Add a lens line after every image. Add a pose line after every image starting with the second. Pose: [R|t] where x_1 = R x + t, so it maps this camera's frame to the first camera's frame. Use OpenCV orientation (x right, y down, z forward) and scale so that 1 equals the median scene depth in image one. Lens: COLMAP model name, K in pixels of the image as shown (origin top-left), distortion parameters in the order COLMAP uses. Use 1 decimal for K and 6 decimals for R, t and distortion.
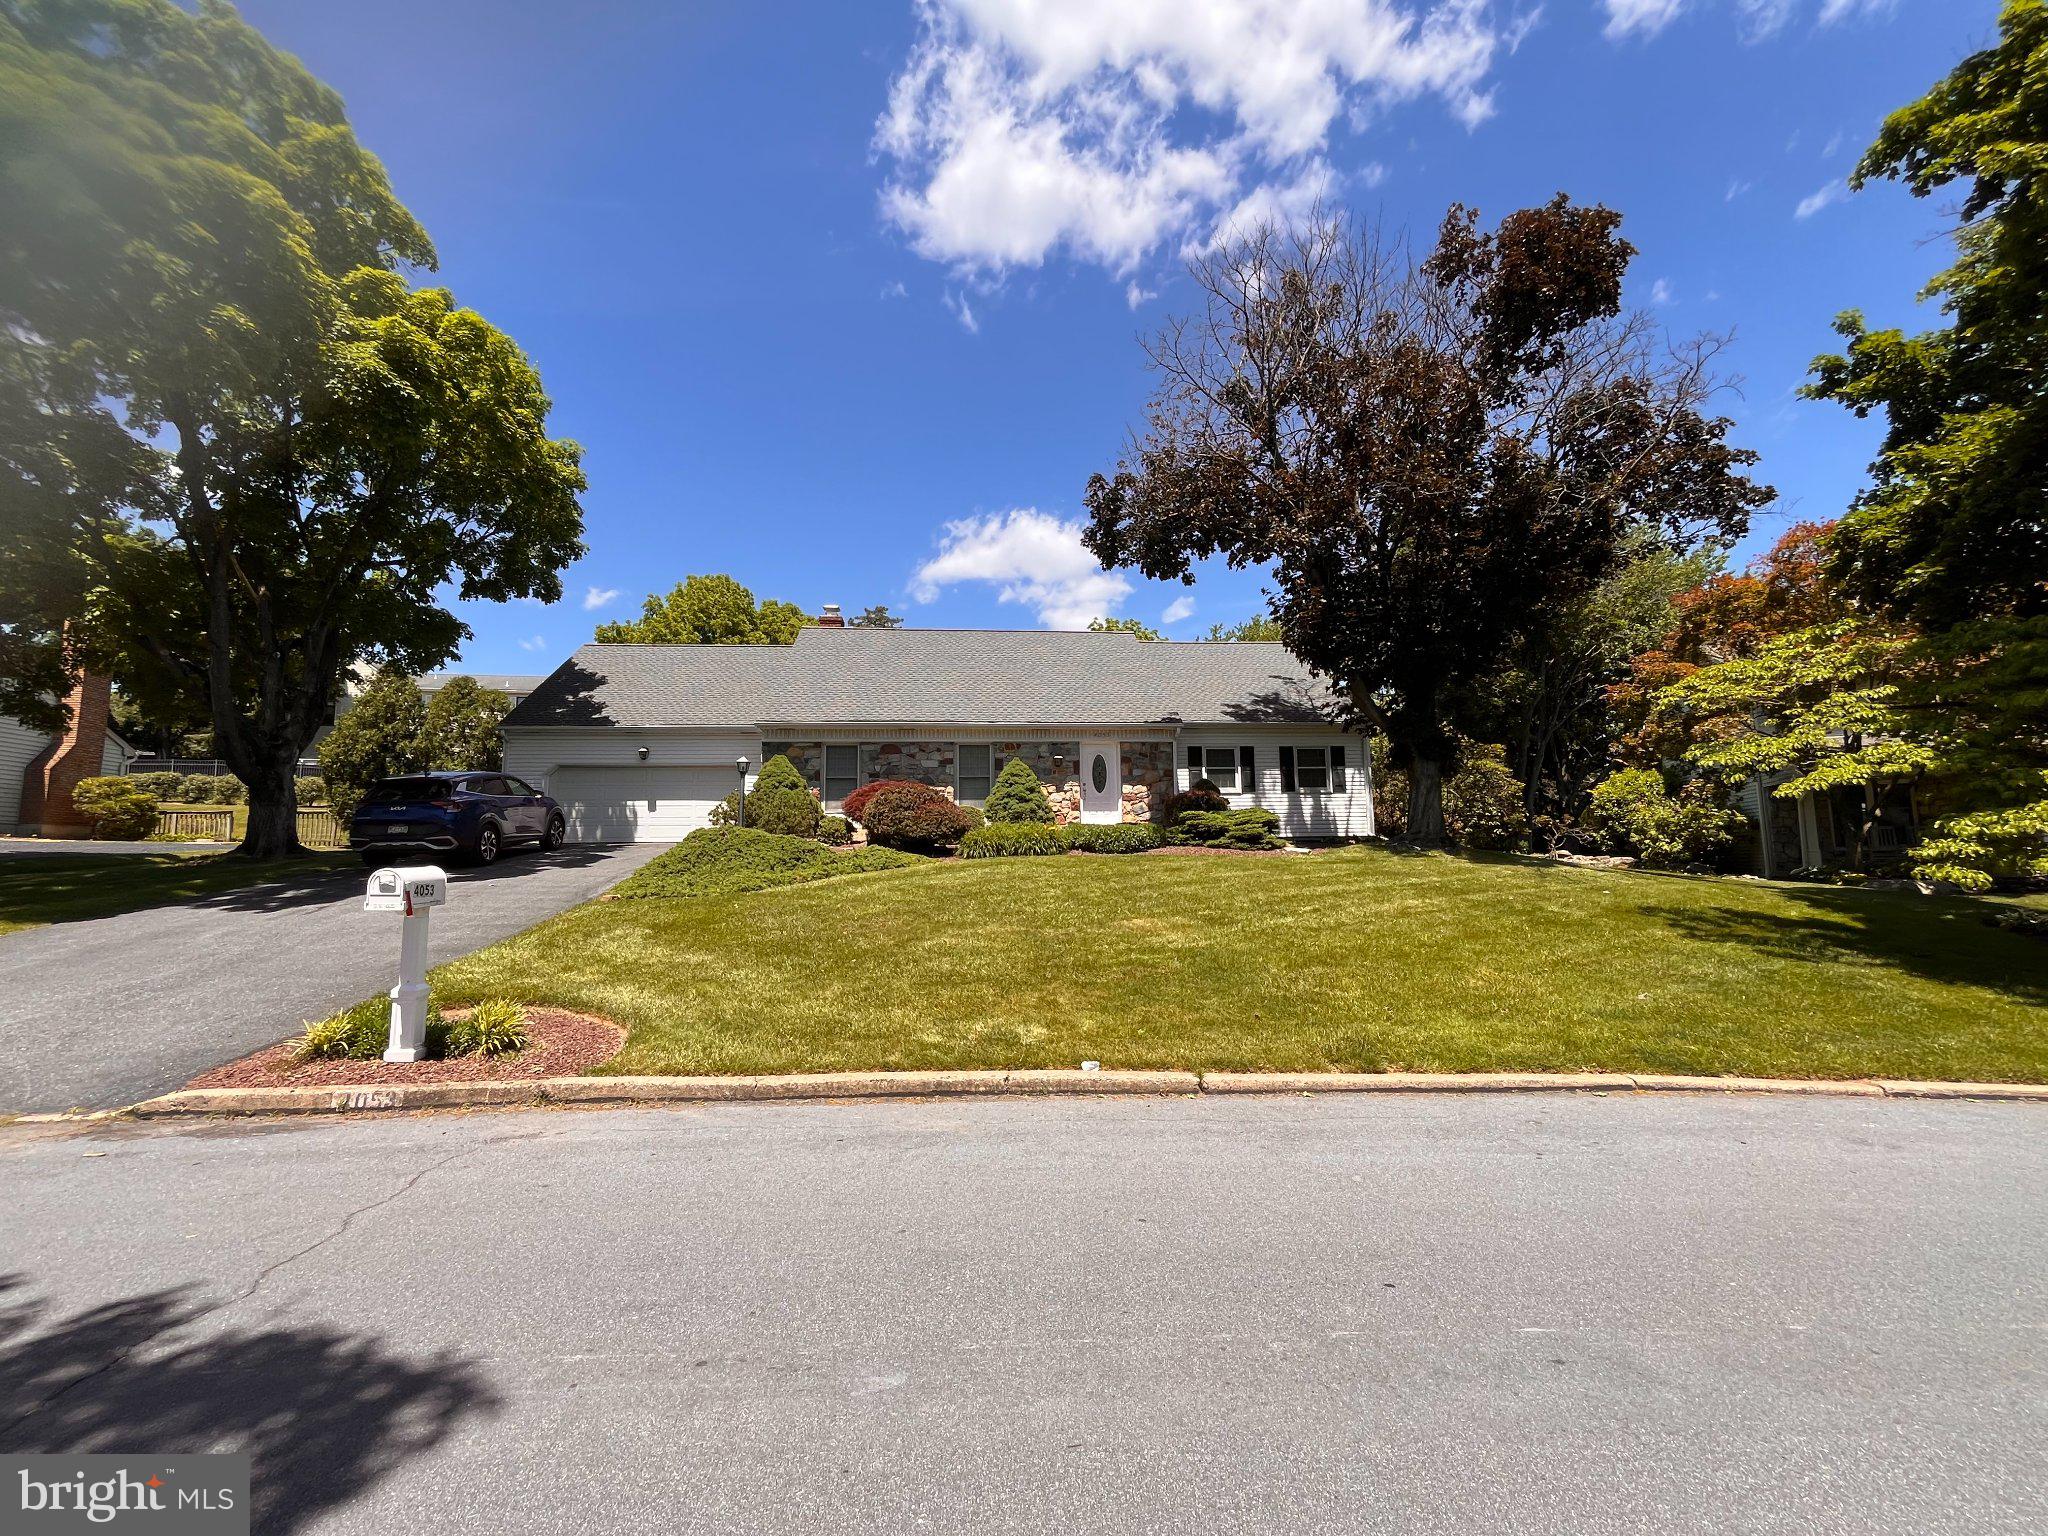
lens RADIAL K [[838.3, 0, 1040.9], [0, 838.3, 781.0], [0, 0, 1]] dist [-0.003549, 0.000406]
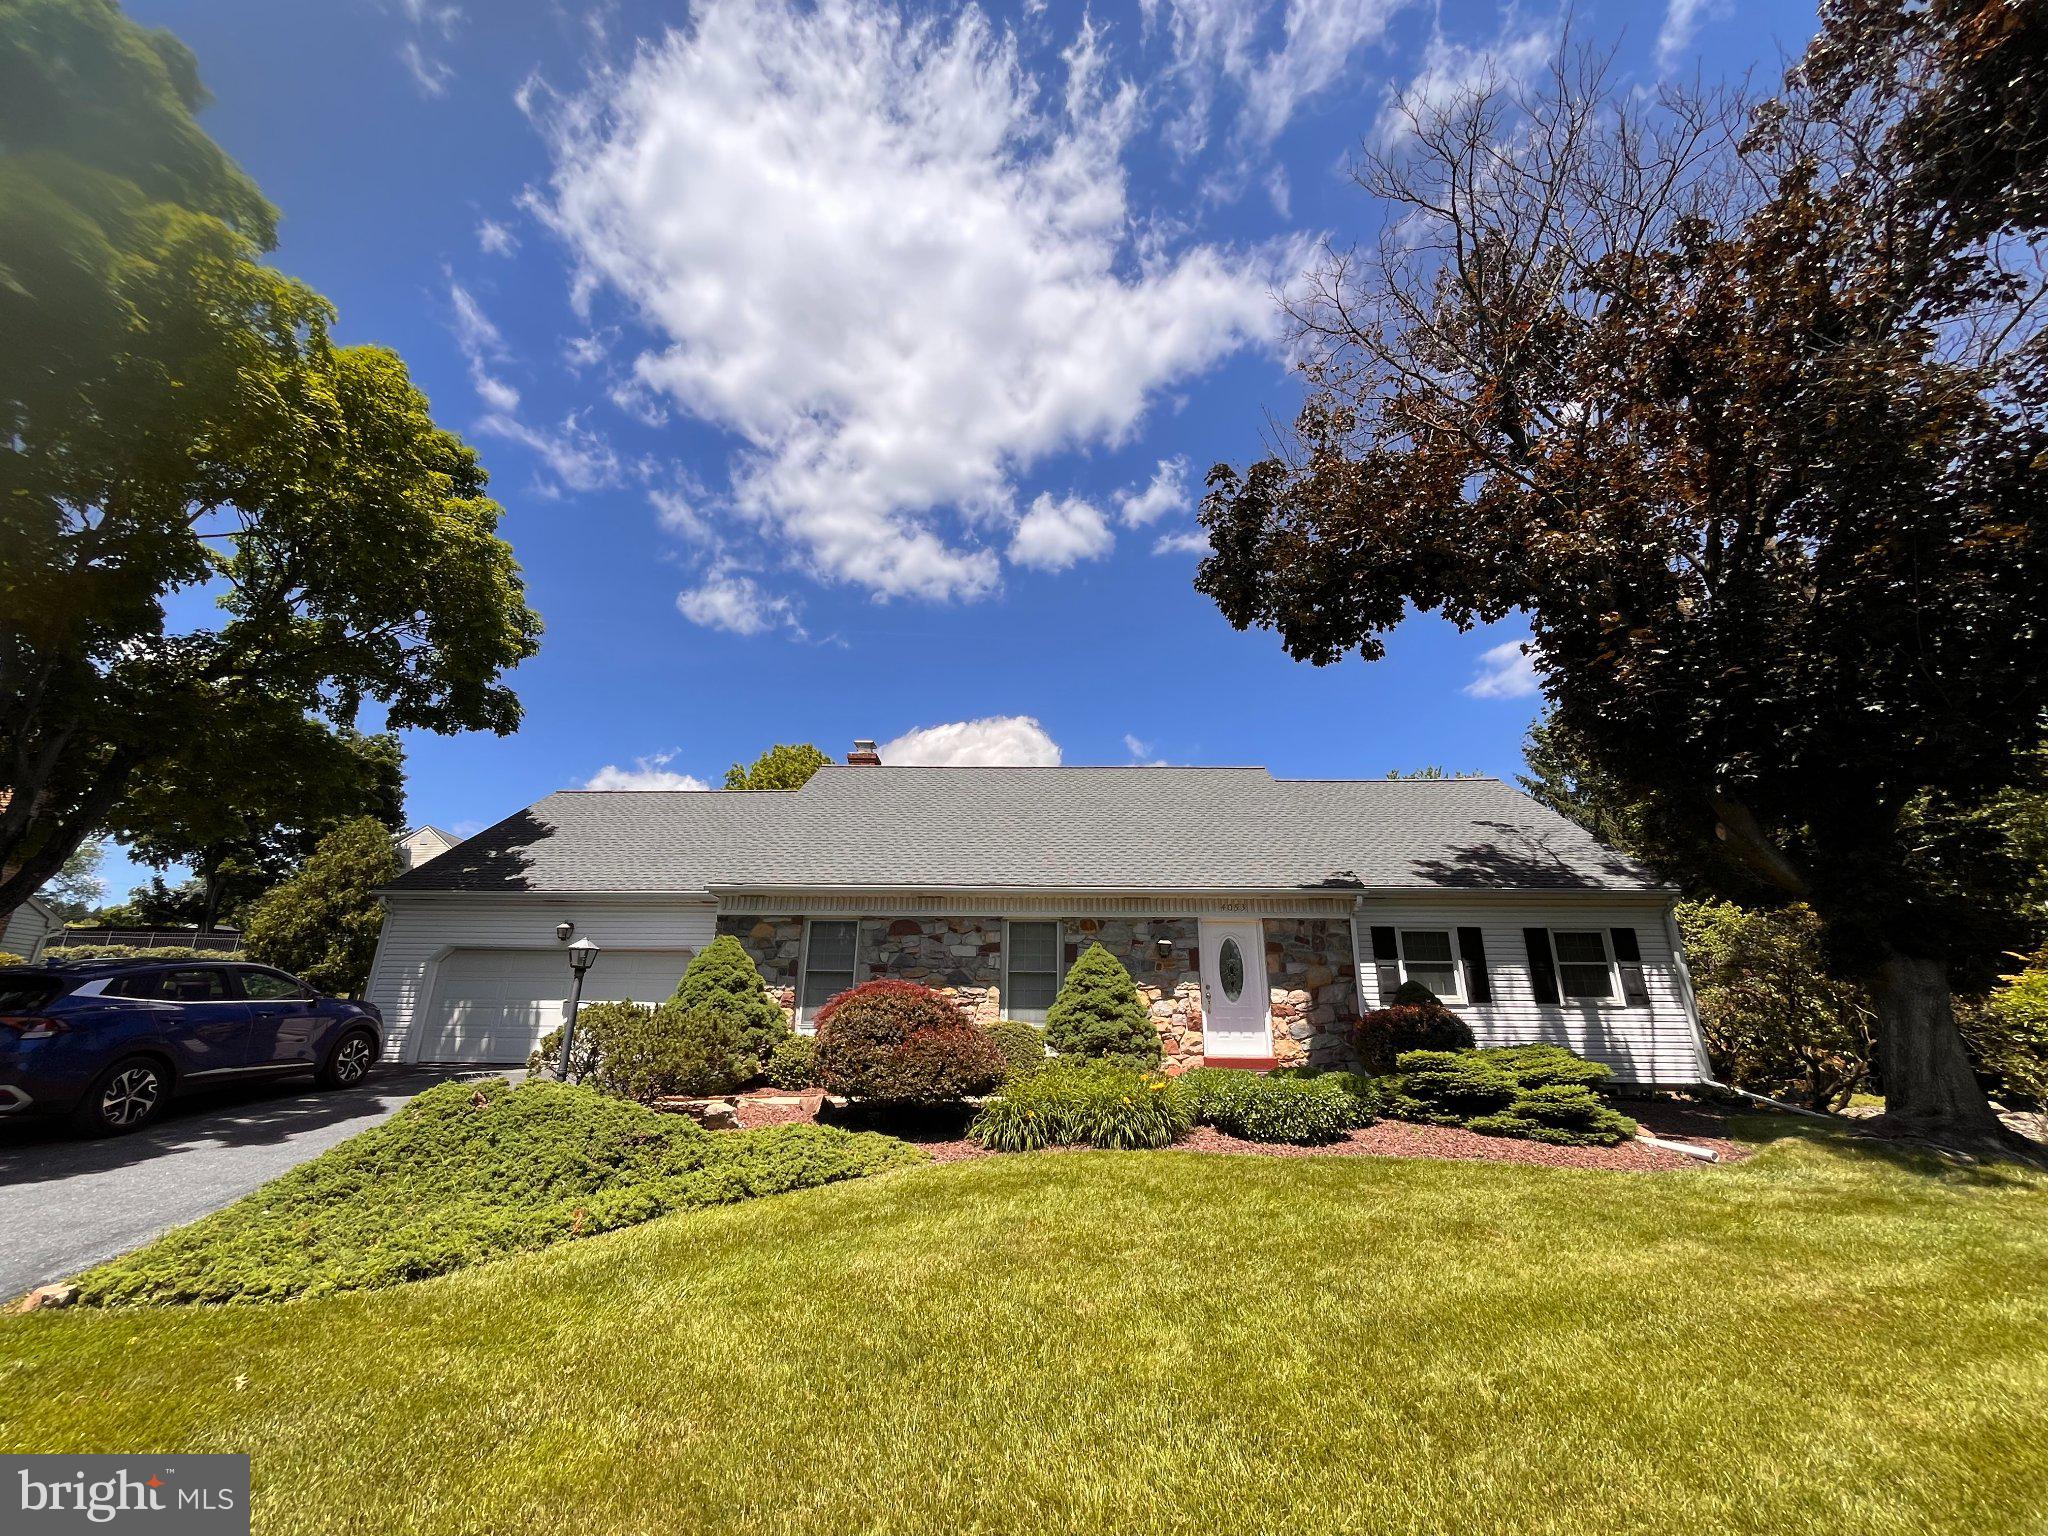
lens RADIAL K [[838.3, 0, 1035.5], [0, 838.3, 762.7], [0, 0, 1]] dist [-0.003549, 0.000406]
pose [[0.992265, -0.017039, -0.122965, 0.004074], [-0.011919, 0.972883, -0.230989, -0.012995], [0.123567, 0.230668, 0.965155, 0.344483]]
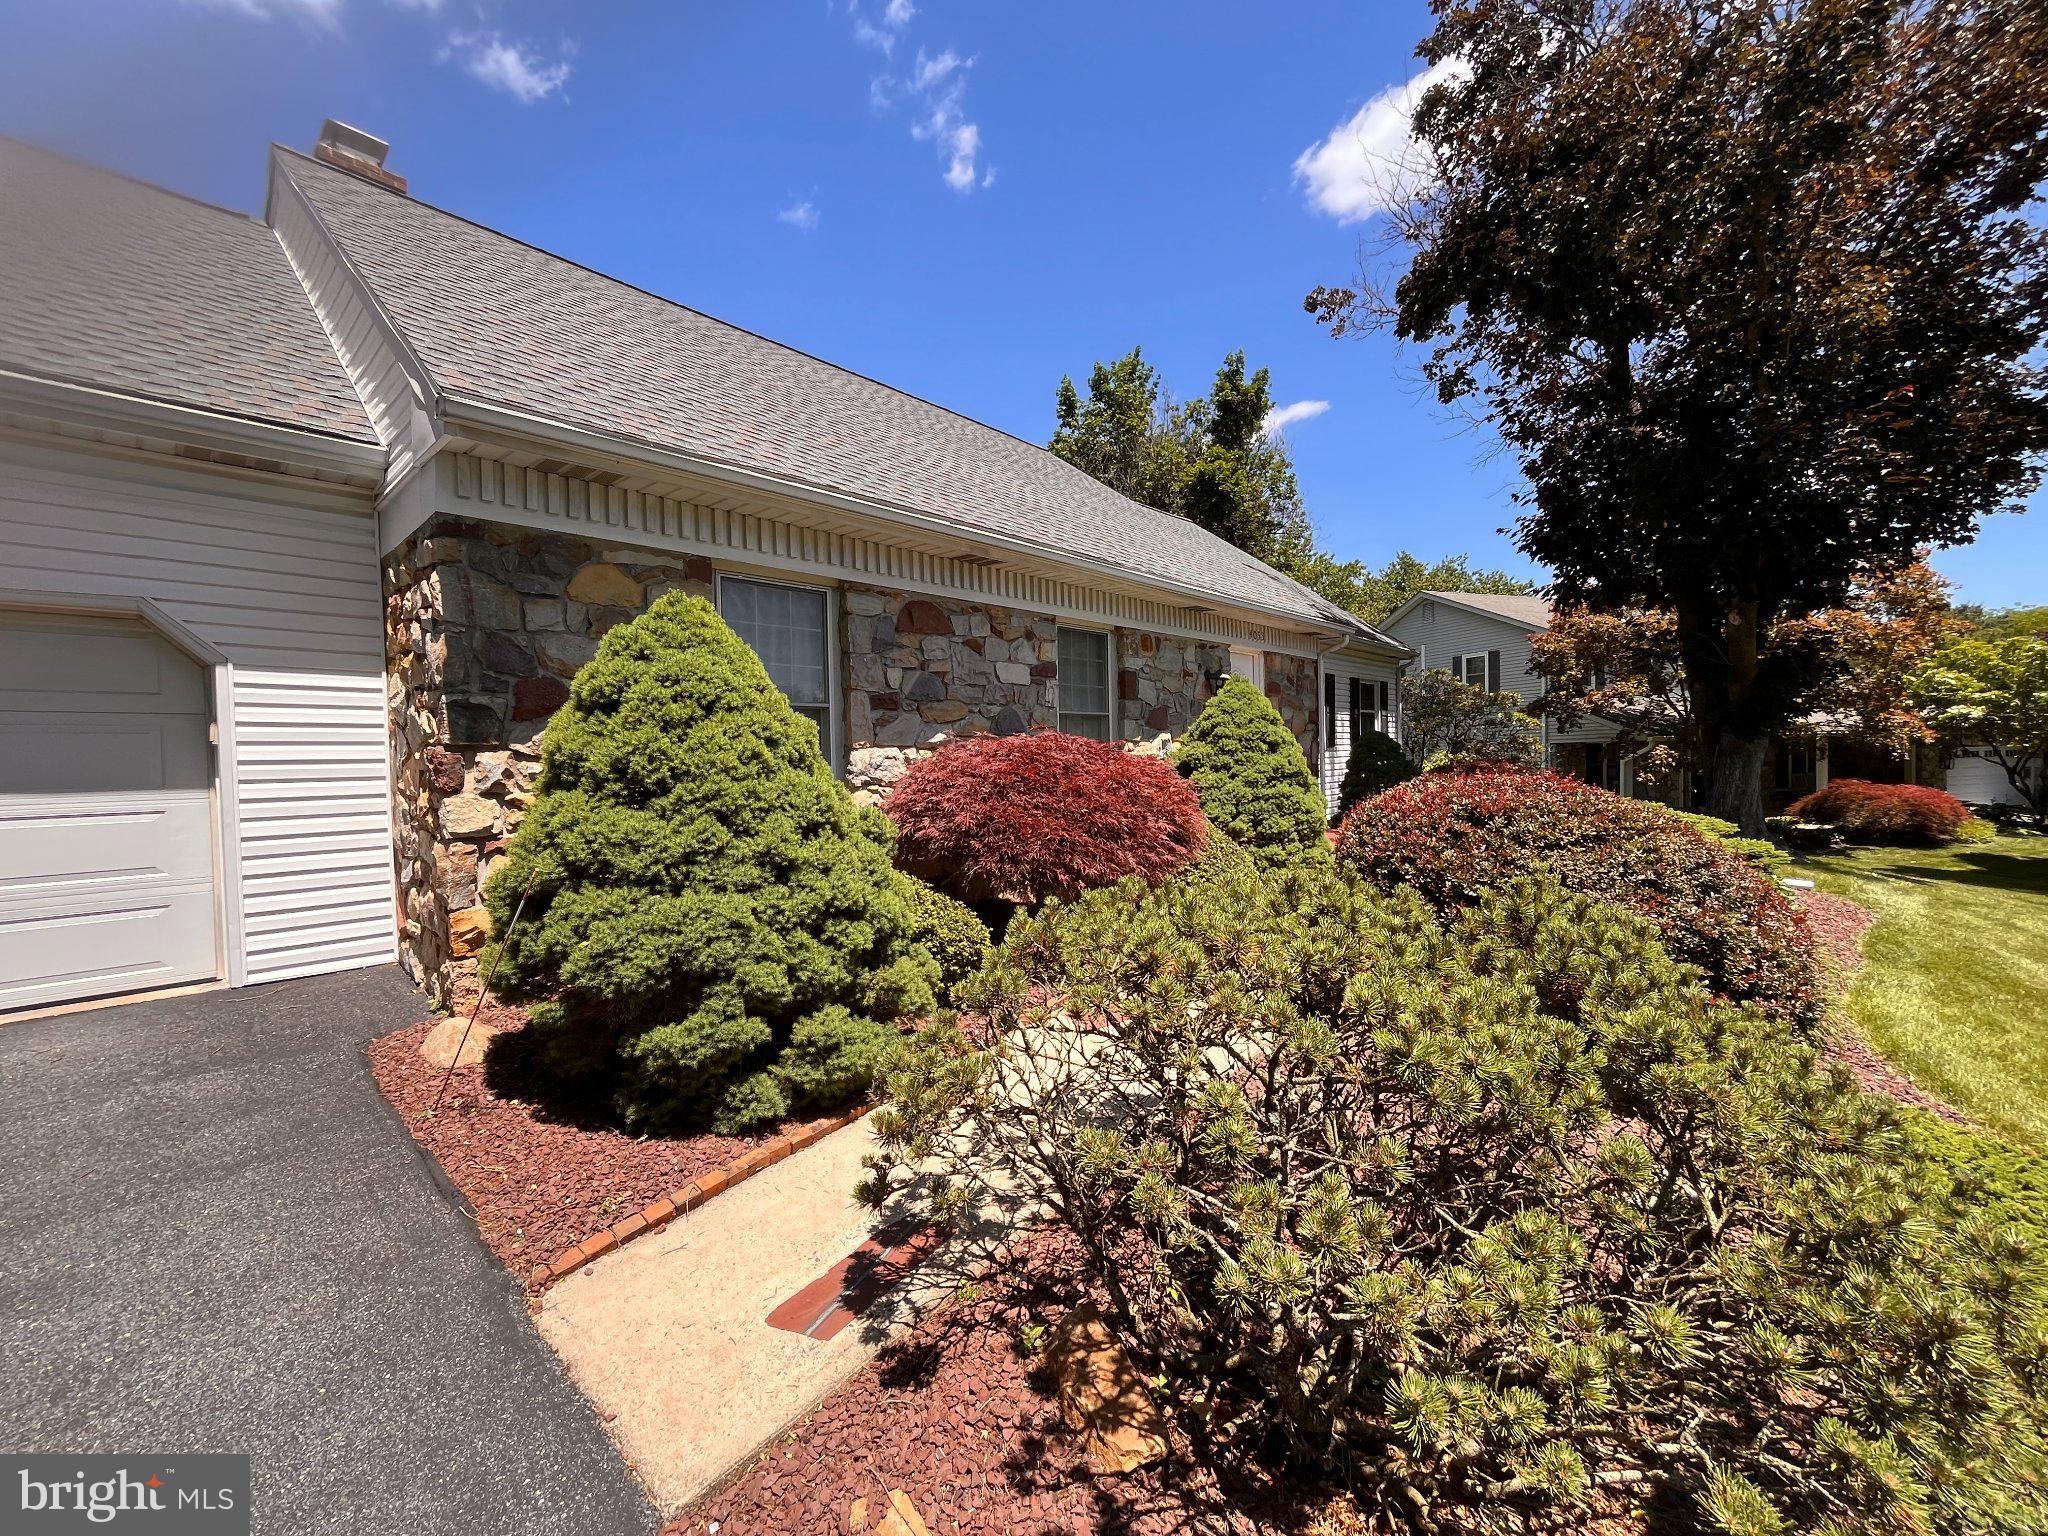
lens RADIAL K [[838.3, 0, 1026.2], [0, 838.3, 773.2], [0, 0, 1]] dist [-0.003549, 0.000406]
pose [[0.742706, -0.017703, 0.669384, -0.349069], [-0.054723, 0.994702, 0.087024, -0.010316], [-0.667378, -0.101264, 0.737803, 0.729569]]
